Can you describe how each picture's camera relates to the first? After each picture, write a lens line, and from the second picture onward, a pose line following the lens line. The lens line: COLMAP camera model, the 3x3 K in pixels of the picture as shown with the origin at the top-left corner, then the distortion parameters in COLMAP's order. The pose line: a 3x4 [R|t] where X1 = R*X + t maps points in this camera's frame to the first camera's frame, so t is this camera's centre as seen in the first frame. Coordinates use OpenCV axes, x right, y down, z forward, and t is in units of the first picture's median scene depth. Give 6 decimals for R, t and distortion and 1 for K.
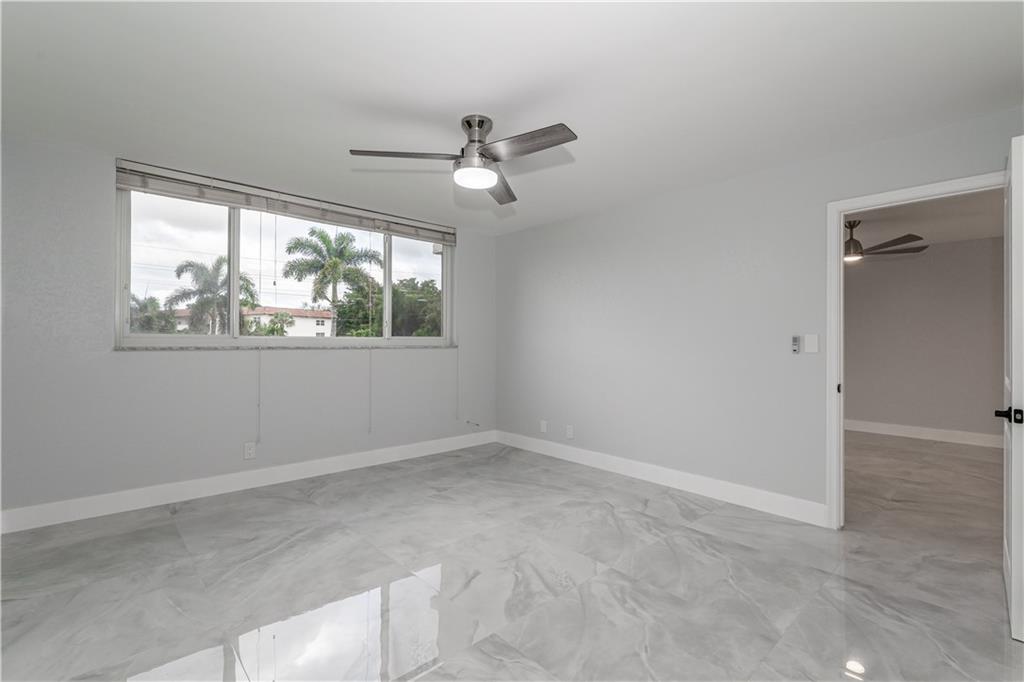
lens RADIAL K [[465.2, 0, 549.1], [0, 465.2, 337.8], [0, 0, 1]] dist [-0.000517, -0.001097]
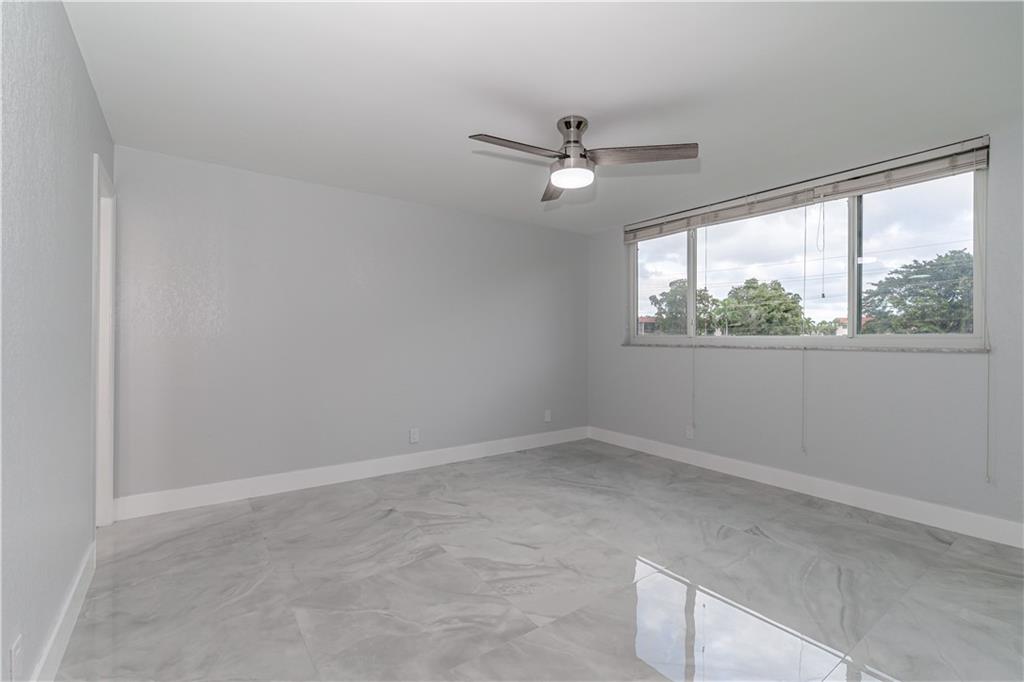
lens RADIAL K [[465.2, 0, 485.3], [0, 465.2, 341.0], [0, 0, 1]] dist [-0.000517, -0.001097]
pose [[-0.216327, -0.001223, -0.976320, 0.719184], [-0.000272, 0.999999, -0.001193, 0.011960], [0.976321, 0.000007, -0.216327, 0.849932]]
